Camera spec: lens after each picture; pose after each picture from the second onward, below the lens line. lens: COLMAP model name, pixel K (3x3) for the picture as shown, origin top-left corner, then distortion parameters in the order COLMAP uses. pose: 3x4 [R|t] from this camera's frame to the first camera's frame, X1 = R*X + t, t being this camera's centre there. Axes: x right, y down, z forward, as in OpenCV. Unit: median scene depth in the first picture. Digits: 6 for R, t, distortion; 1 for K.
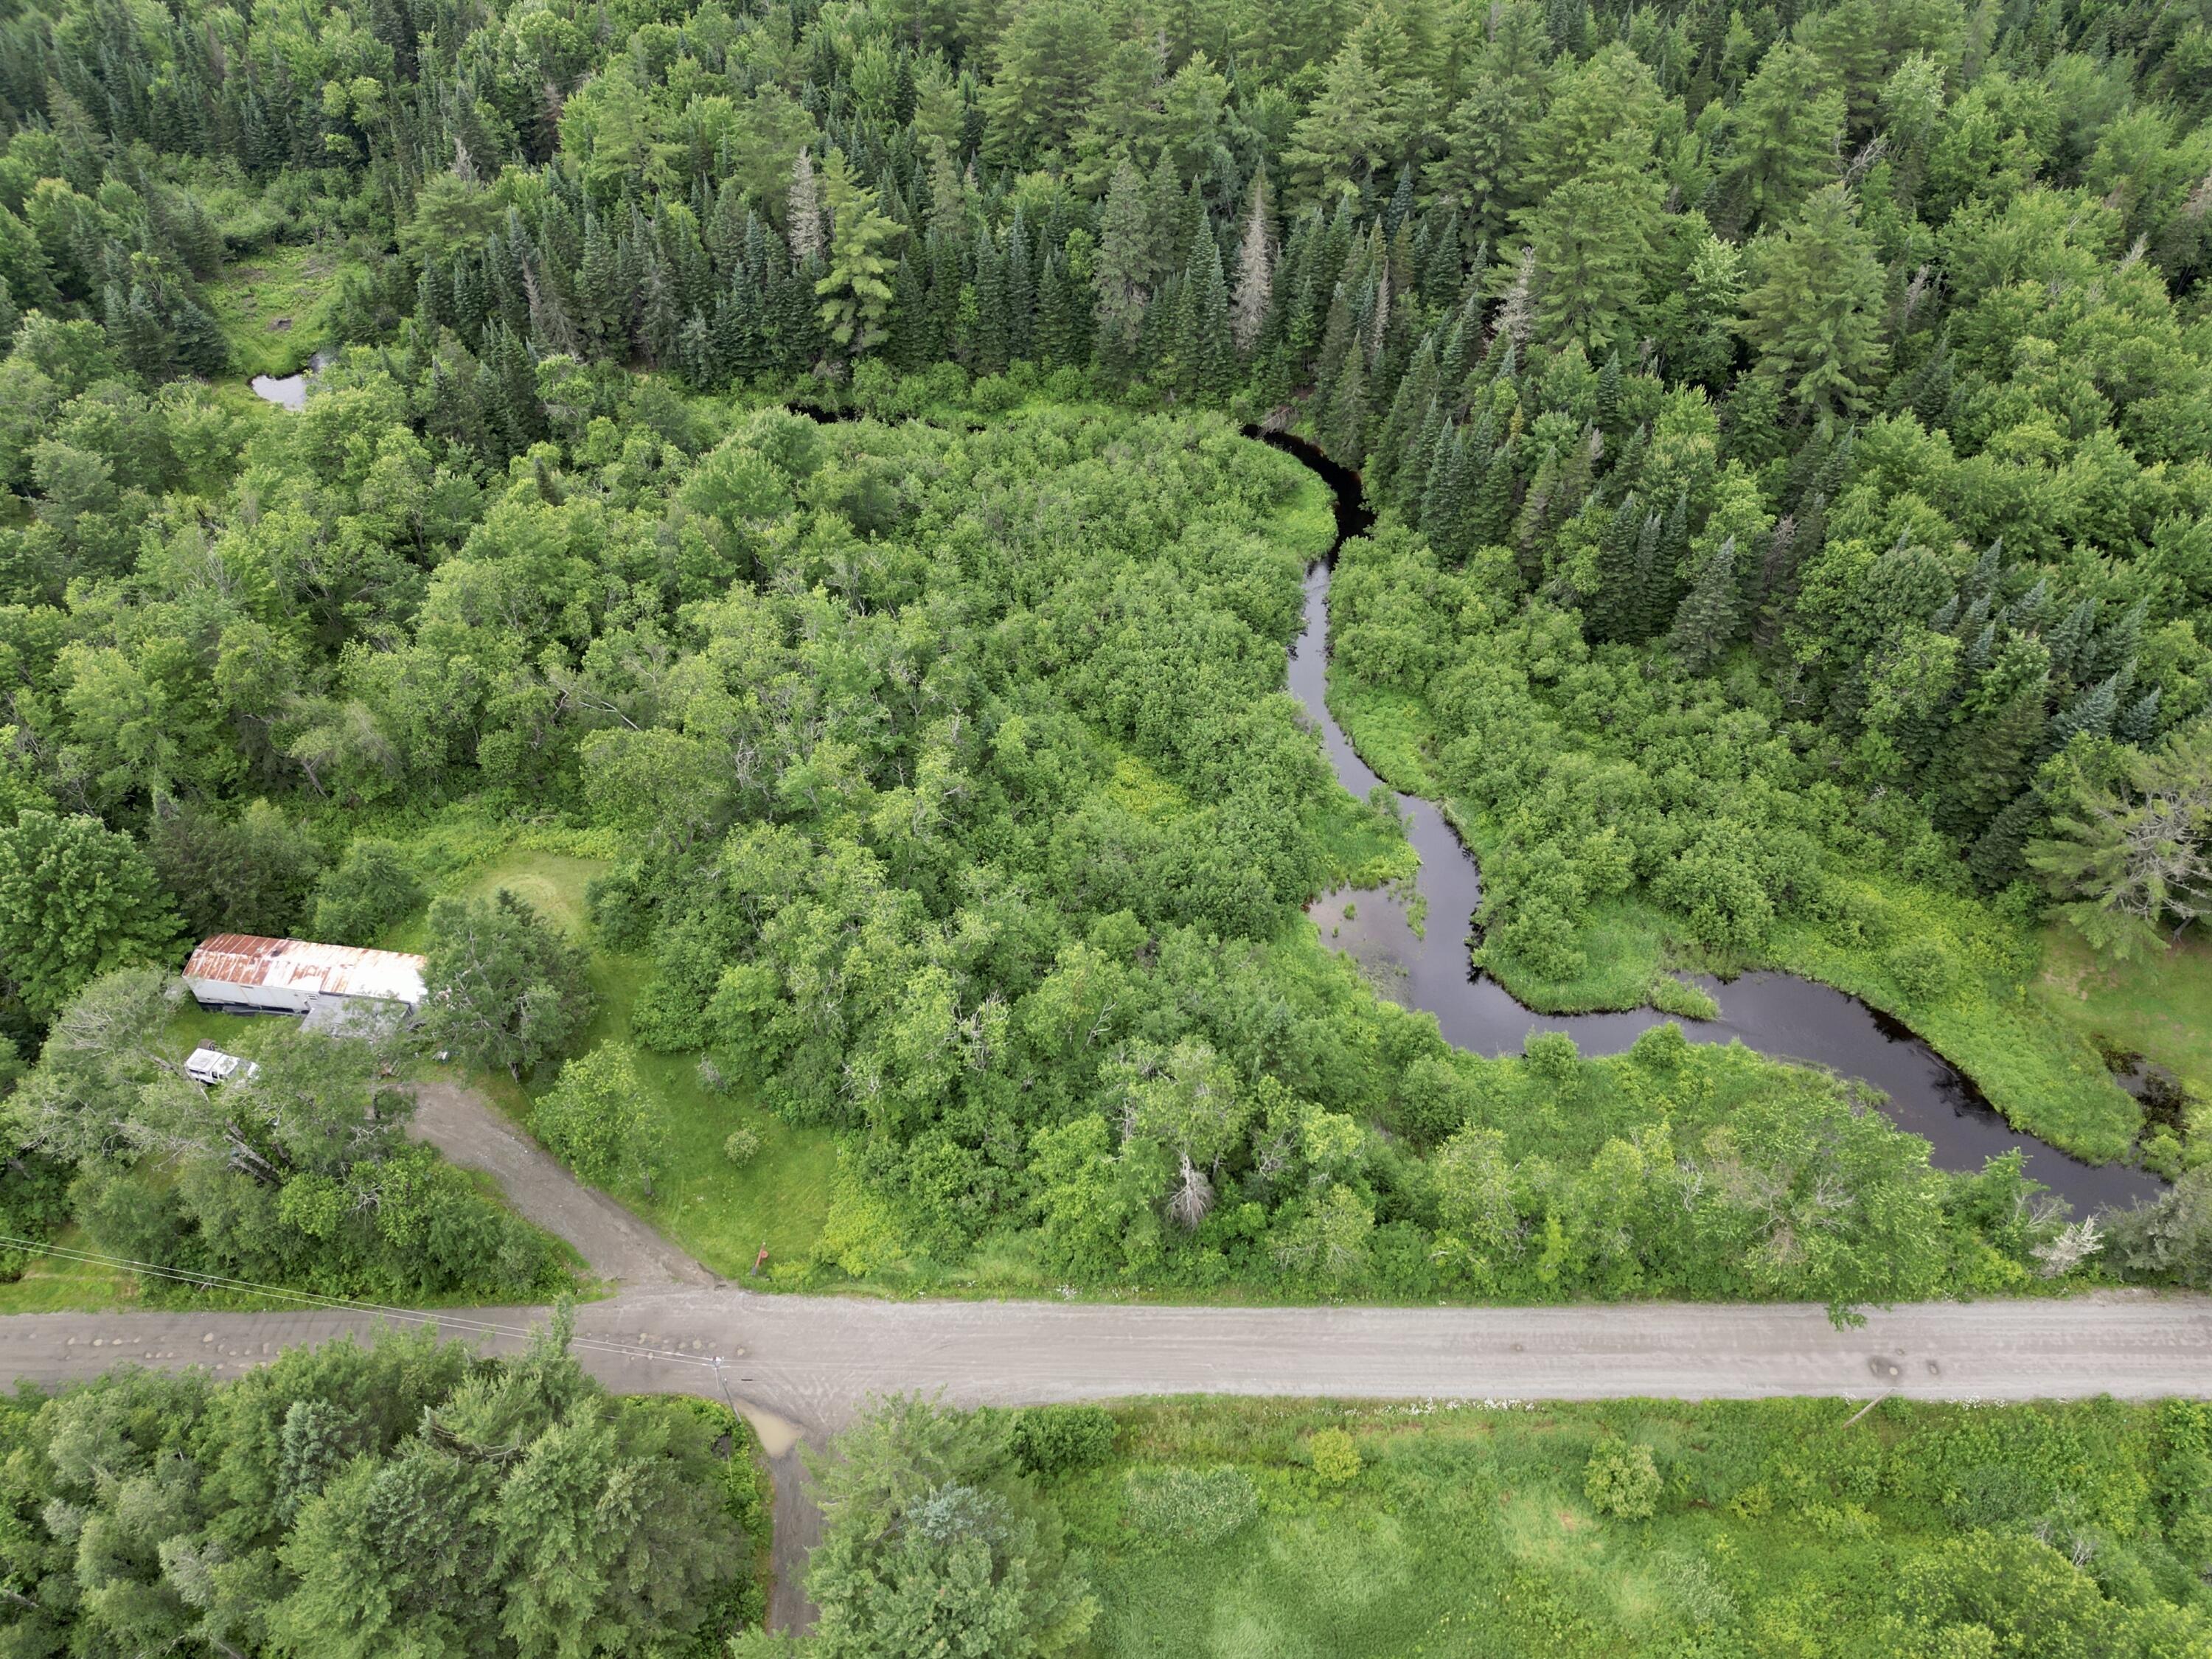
lens RADIAL K [[1559.9, 0, 1103.1], [0, 1559.9, 824.7], [0, 0, 1]] dist [0.080765, -0.081176]
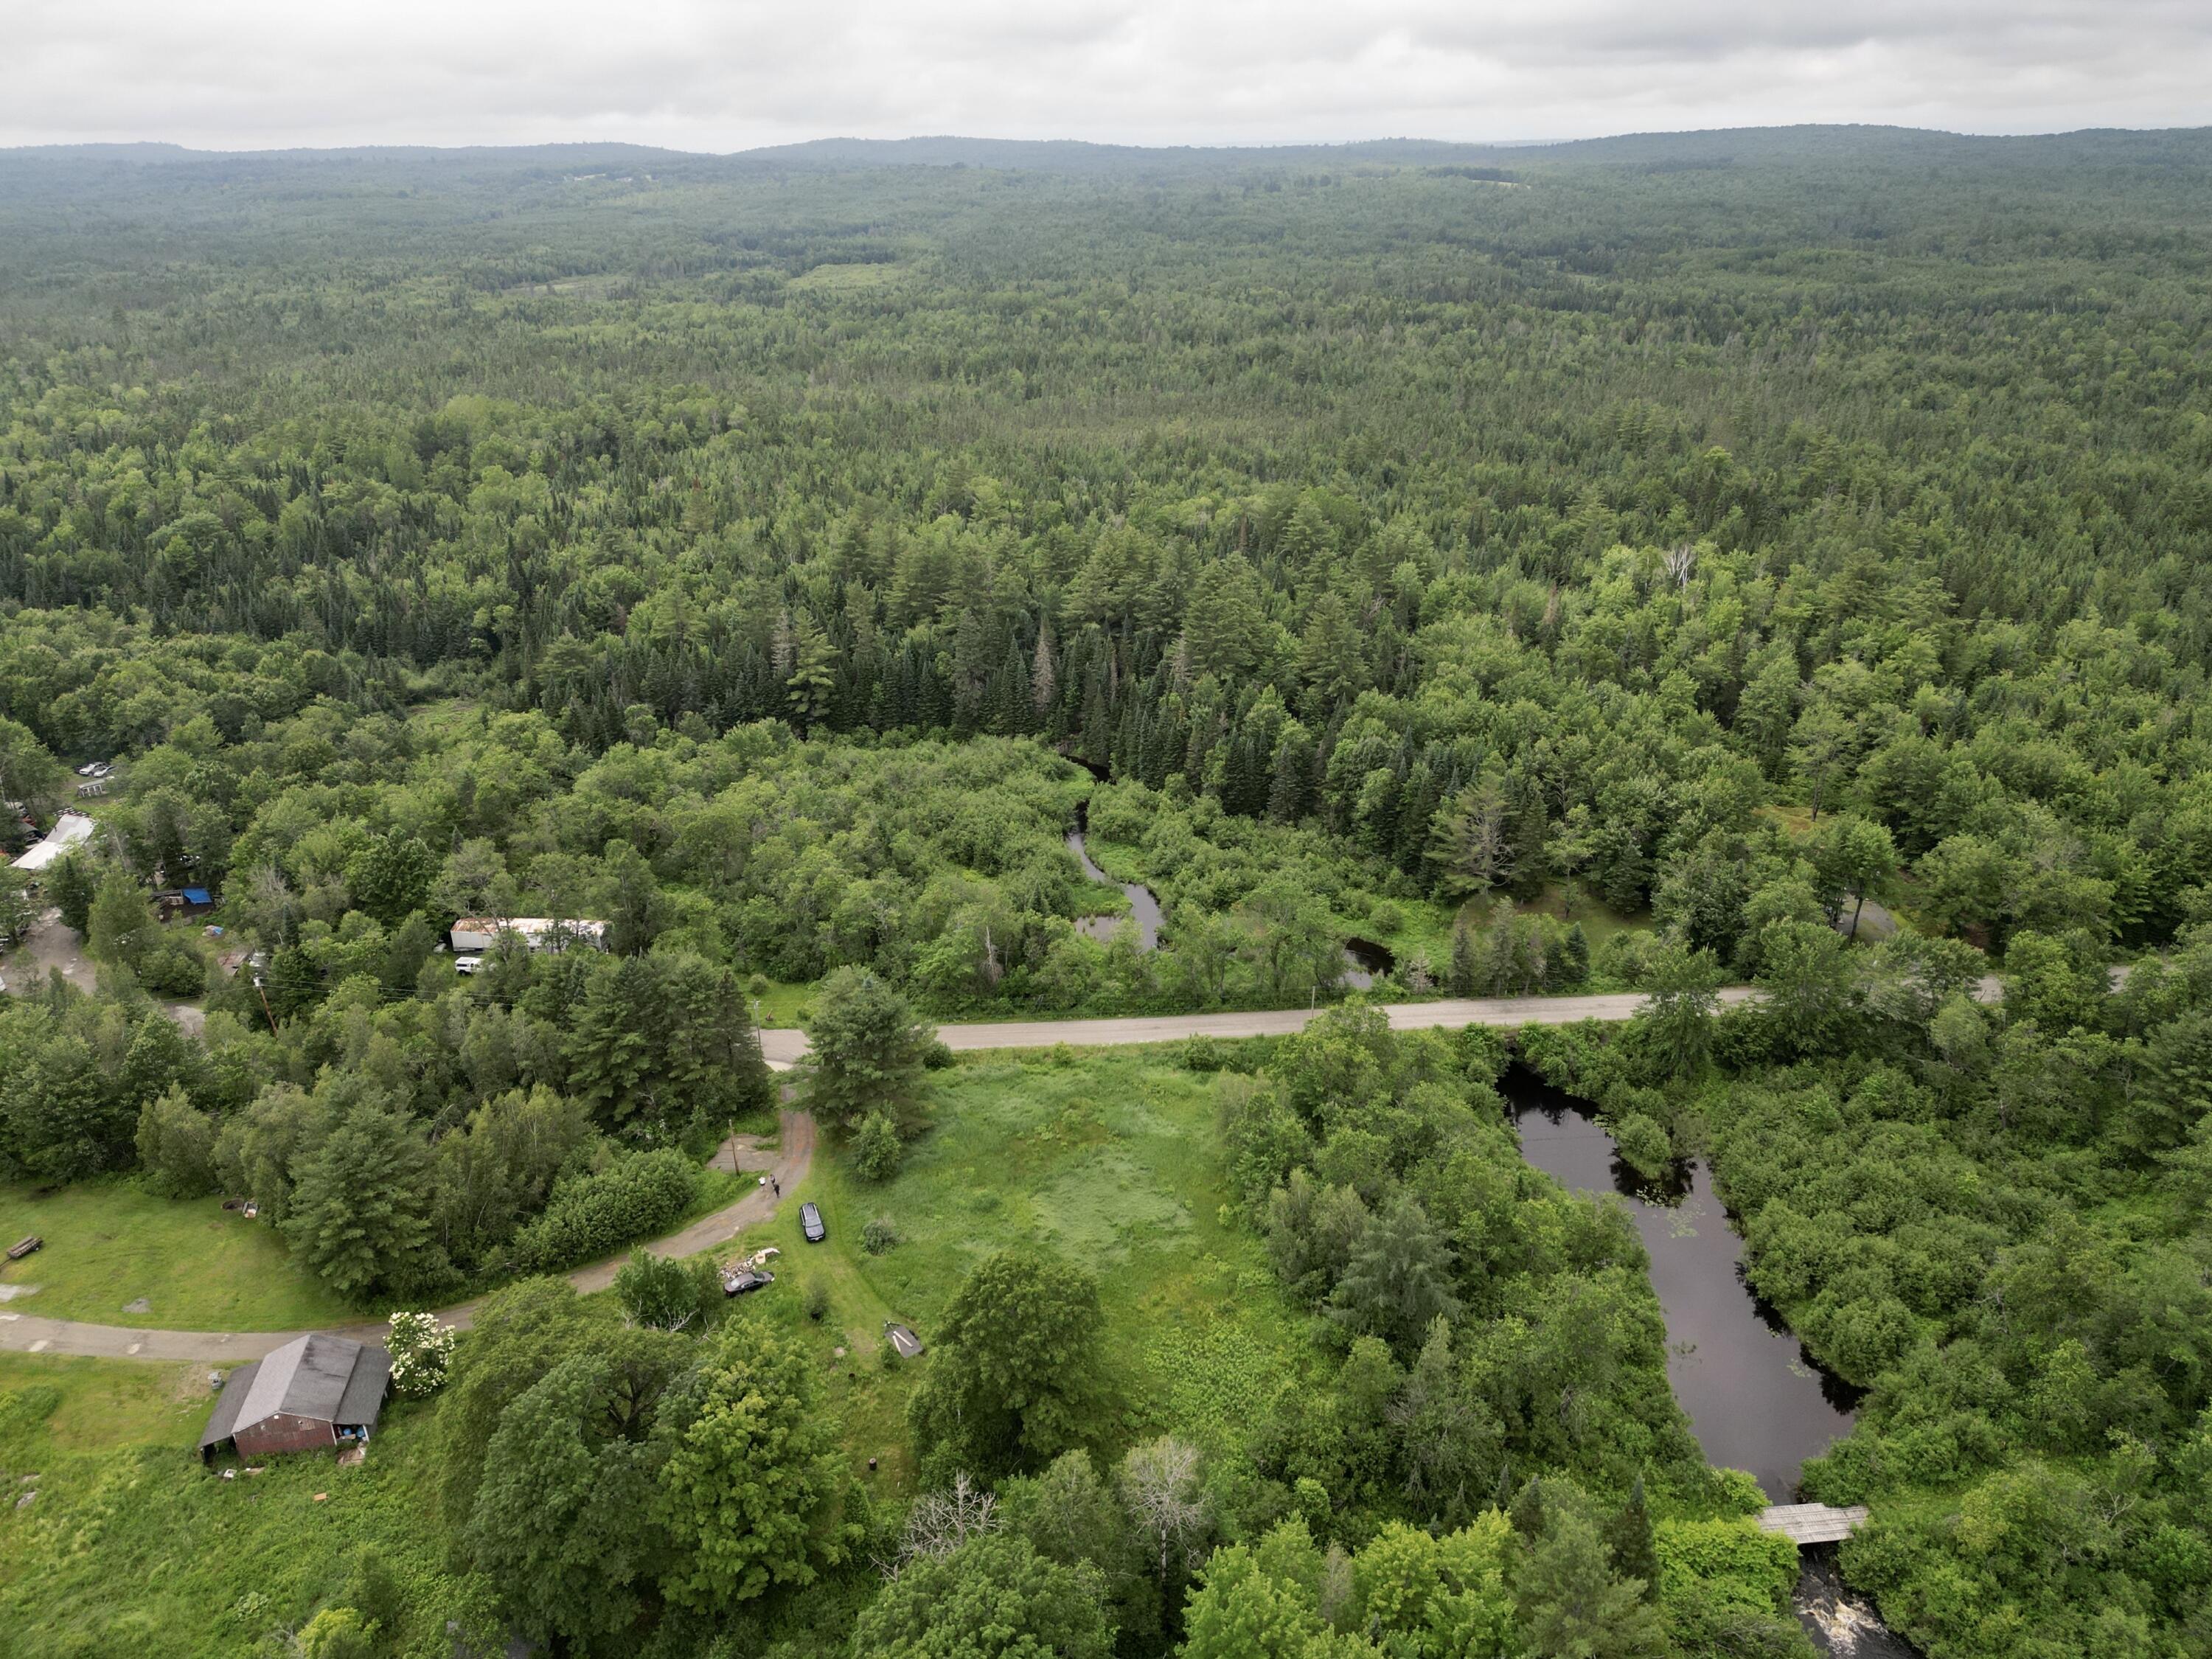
lens RADIAL K [[1559.9, 0, 1110.8], [0, 1559.9, 837.9], [0, 0, 1]] dist [0.080765, -0.081176]
pose [[0.996876, -0.029531, 0.073253, 0.043000], [0.055892, 0.919077, -0.390095, 0.561225], [-0.055805, 0.392971, 0.917856, -0.576589]]
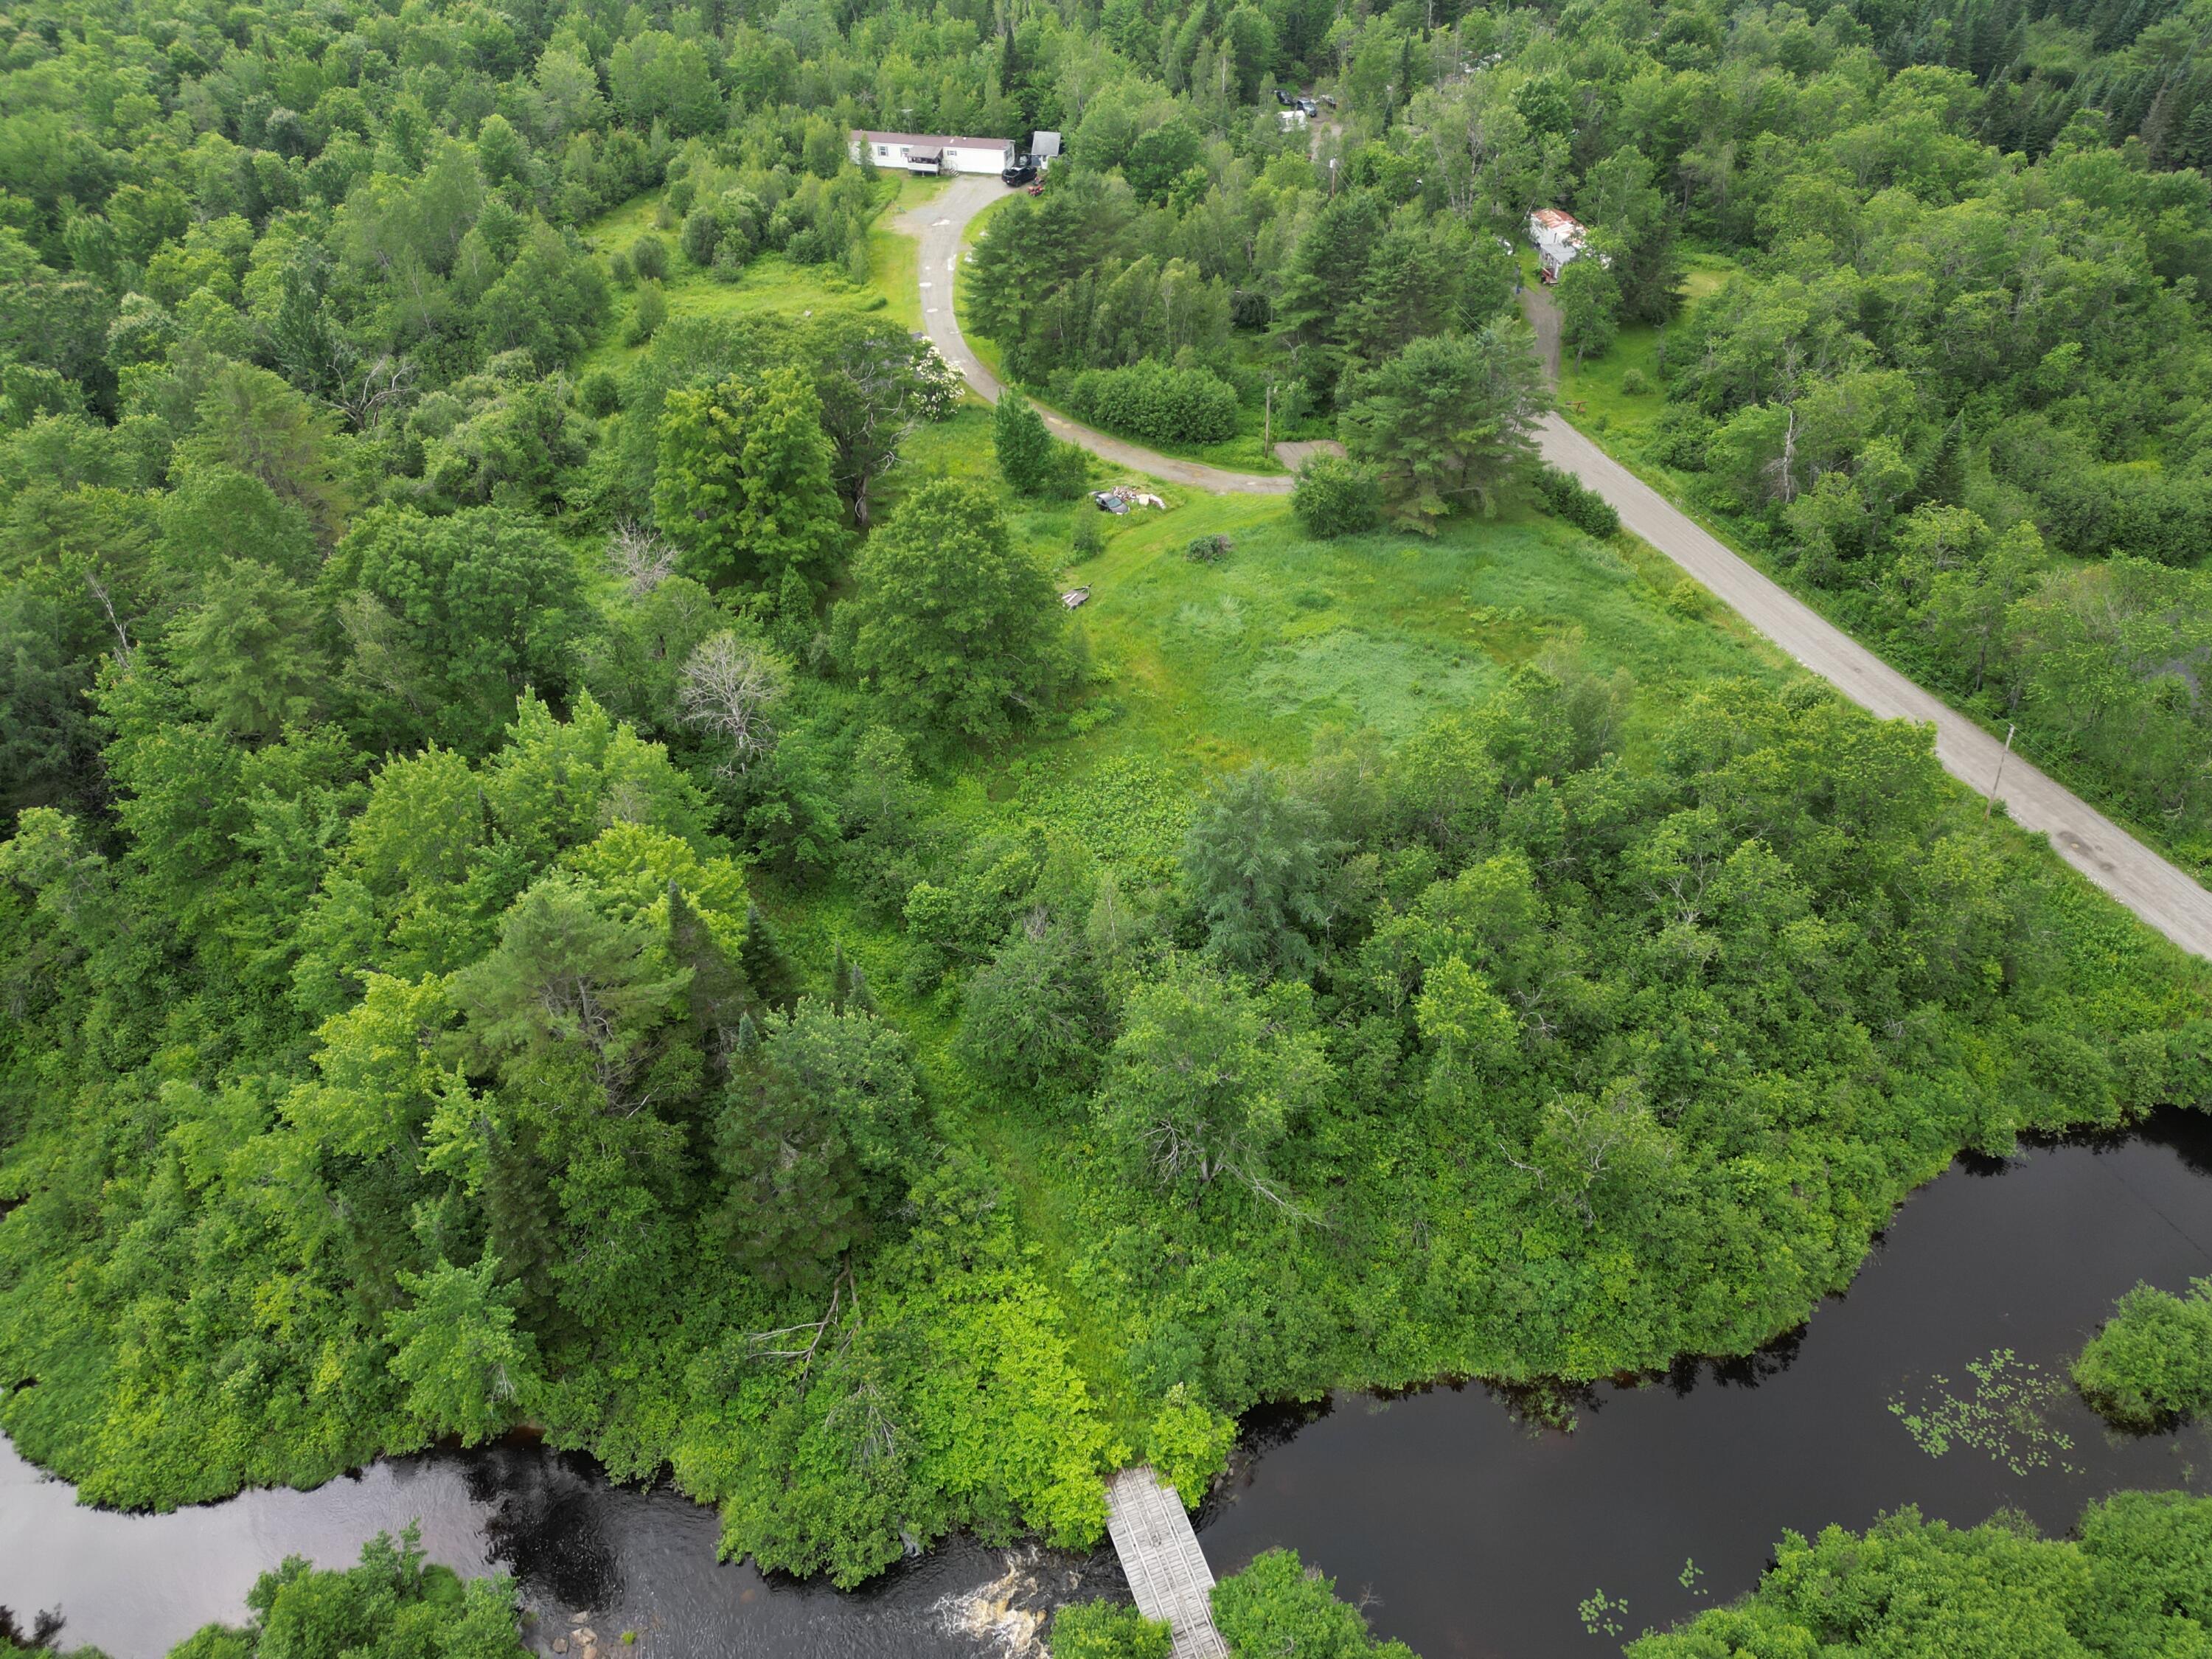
lens RADIAL K [[1539.9, 0, 1097.4], [0, 1539.9, 847.6], [0, 0, 1]] dist [0.037630, -0.024039]
pose [[0.331497, 0.601090, -0.727187, 0.670830], [-0.677479, 0.688083, 0.259931, 0.331999], [0.656607, 0.406487, 0.635323, -0.078428]]
